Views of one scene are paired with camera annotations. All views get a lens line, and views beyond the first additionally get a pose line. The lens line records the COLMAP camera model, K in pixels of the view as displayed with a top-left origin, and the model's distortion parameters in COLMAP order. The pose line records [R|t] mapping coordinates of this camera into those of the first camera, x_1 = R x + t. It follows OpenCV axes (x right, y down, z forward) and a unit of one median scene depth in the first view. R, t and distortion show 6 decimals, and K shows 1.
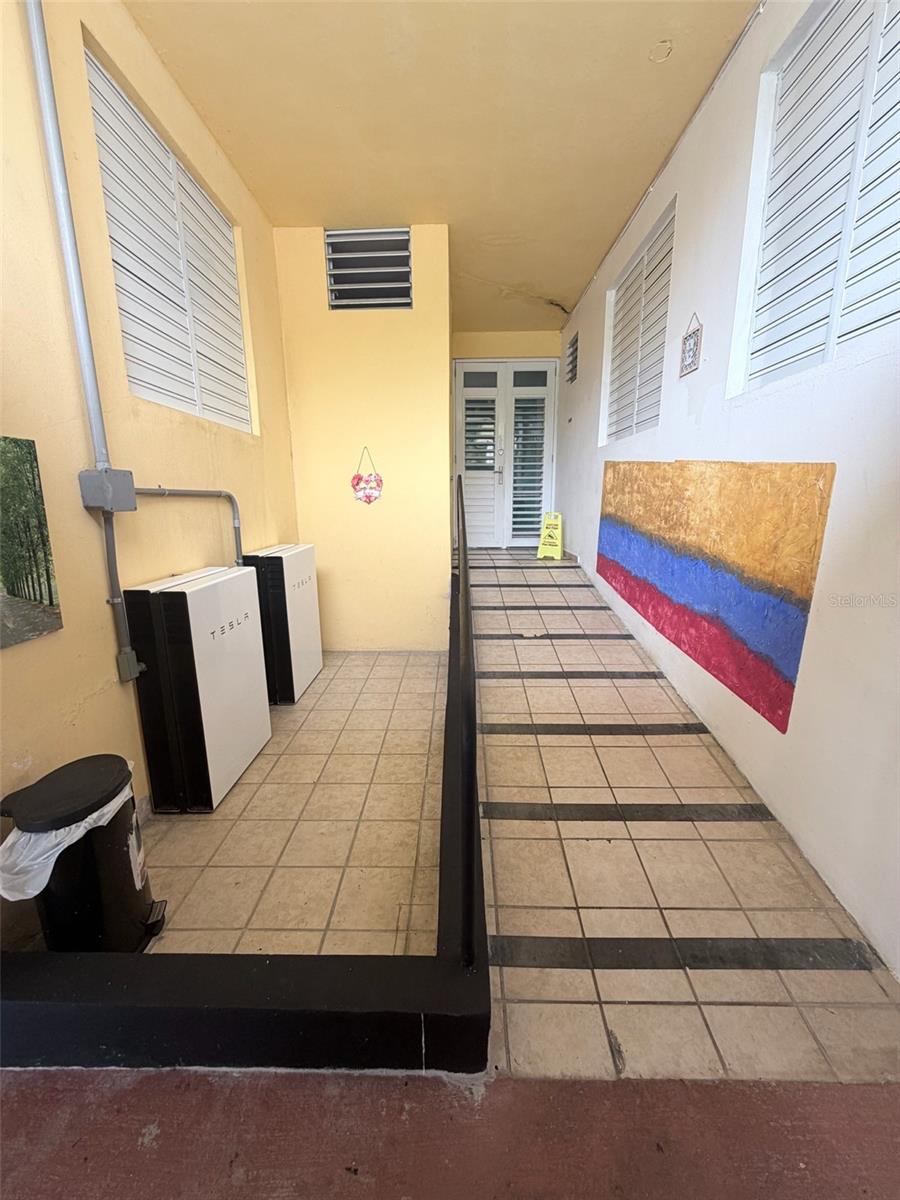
lens RADIAL K [[479.9, 0, 445.8], [0, 479.9, 597.3], [0, 0, 1]] dist [0.008509, -0.000687]
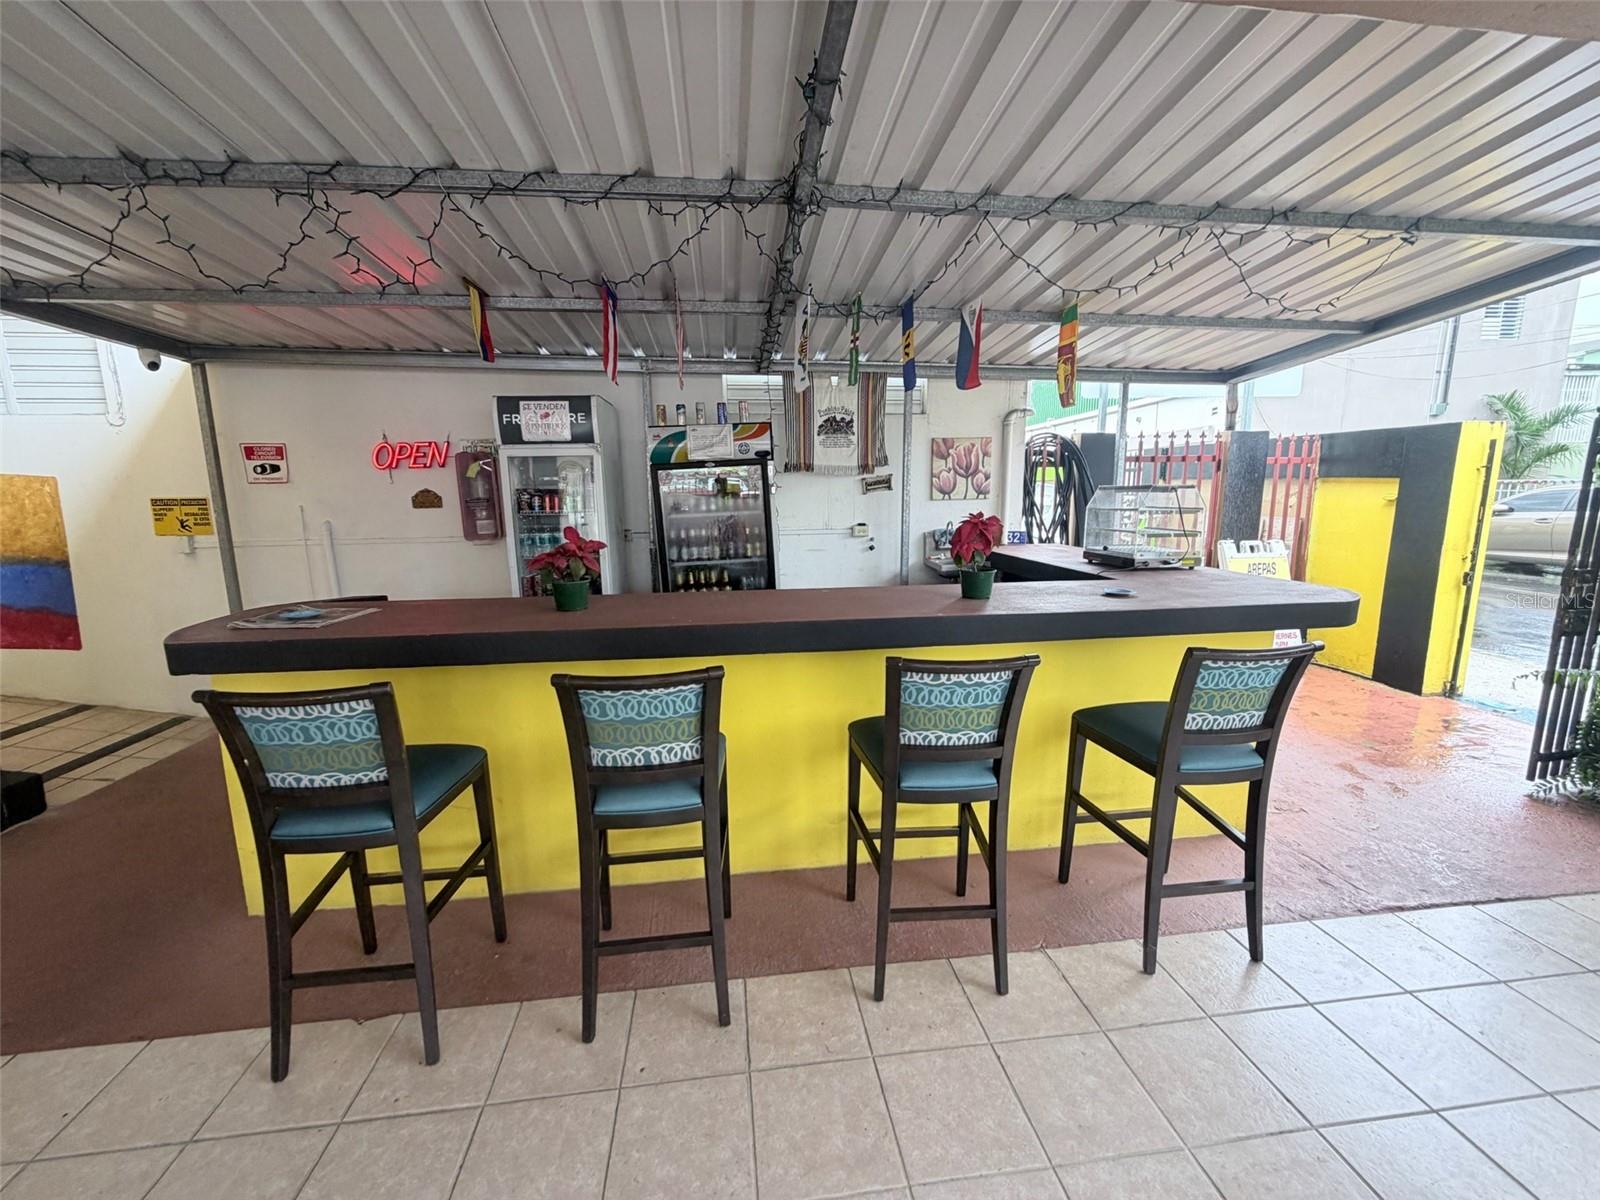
lens RADIAL K [[639.9, 0, 796.6], [0, 639.9, 601.7], [0, 0, 1]] dist [0.008509, -0.000687]
pose [[-0.147074, -0.154246, 0.977025, -1.637676], [0.213273, 0.959587, 0.183597, 0.247590], [-0.965859, 0.235375, -0.108234, -1.029549]]
